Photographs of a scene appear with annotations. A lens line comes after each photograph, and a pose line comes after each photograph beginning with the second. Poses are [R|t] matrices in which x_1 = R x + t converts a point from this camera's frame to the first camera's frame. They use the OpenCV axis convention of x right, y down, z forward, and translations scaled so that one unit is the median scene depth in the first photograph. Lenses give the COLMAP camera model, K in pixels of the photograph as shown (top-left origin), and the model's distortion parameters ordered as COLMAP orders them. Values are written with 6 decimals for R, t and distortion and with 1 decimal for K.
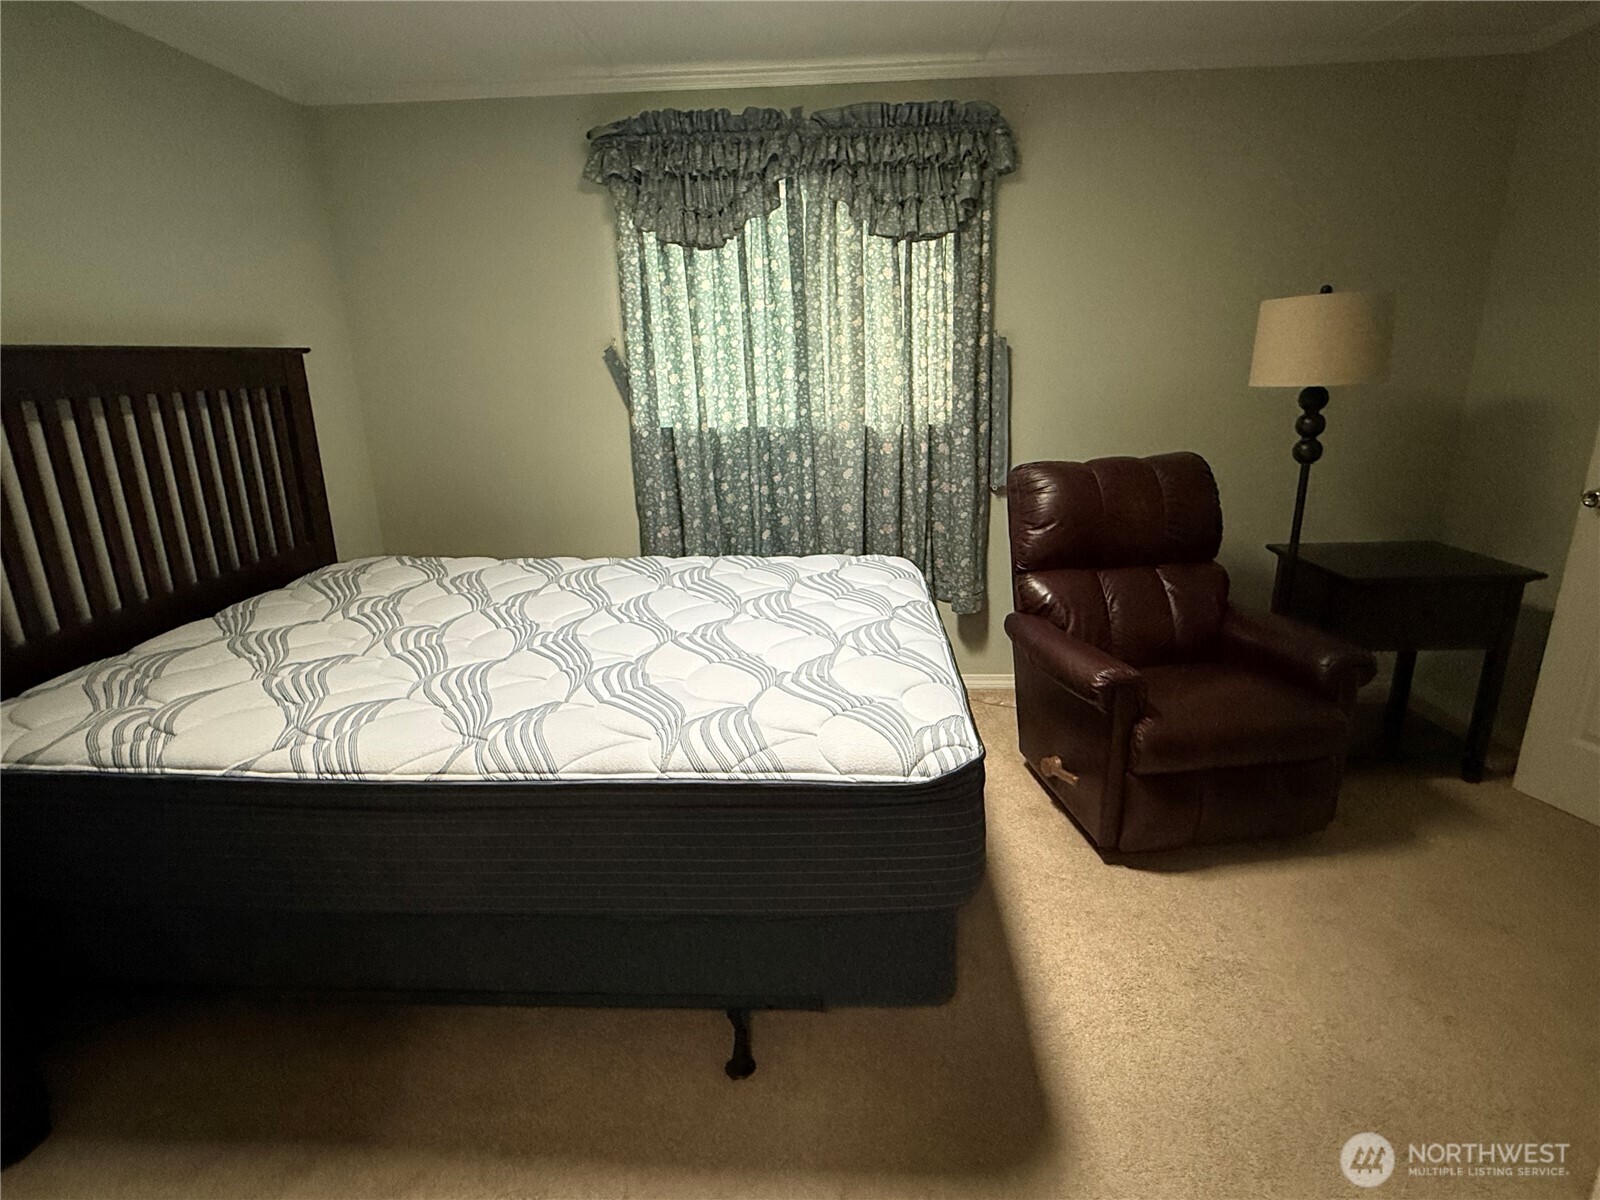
lens RADIAL K [[834.1, 0, 804.9], [0, 834.1, 597.8], [0, 0, 1]] dist [0.000757, -0.000138]
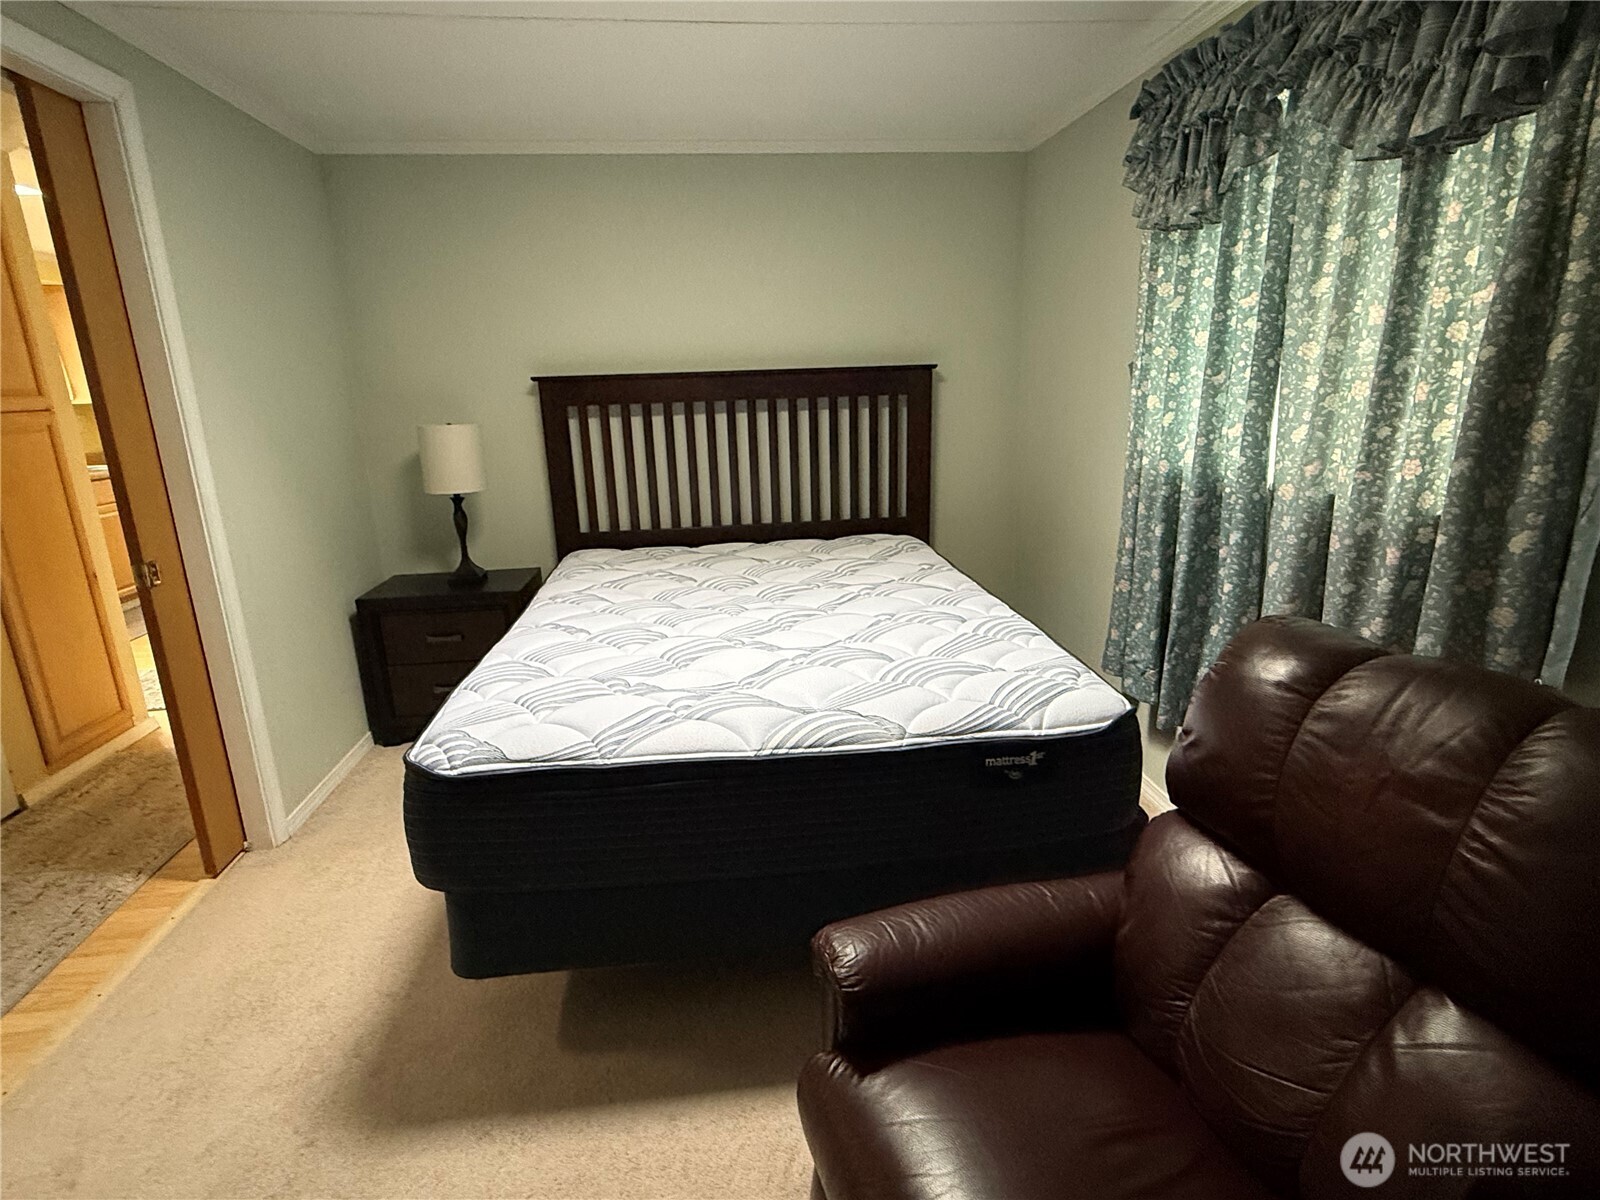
lens RADIAL K [[834.1, 0, 805.3], [0, 834.1, 598.1], [0, 0, 1]] dist [0.000757, -0.000138]
pose [[0.173437, 0.269469, -0.947262, 0.640455], [-0.256475, 0.941009, 0.220731, -0.195943], [0.950863, 0.204666, 0.232318, 0.599435]]
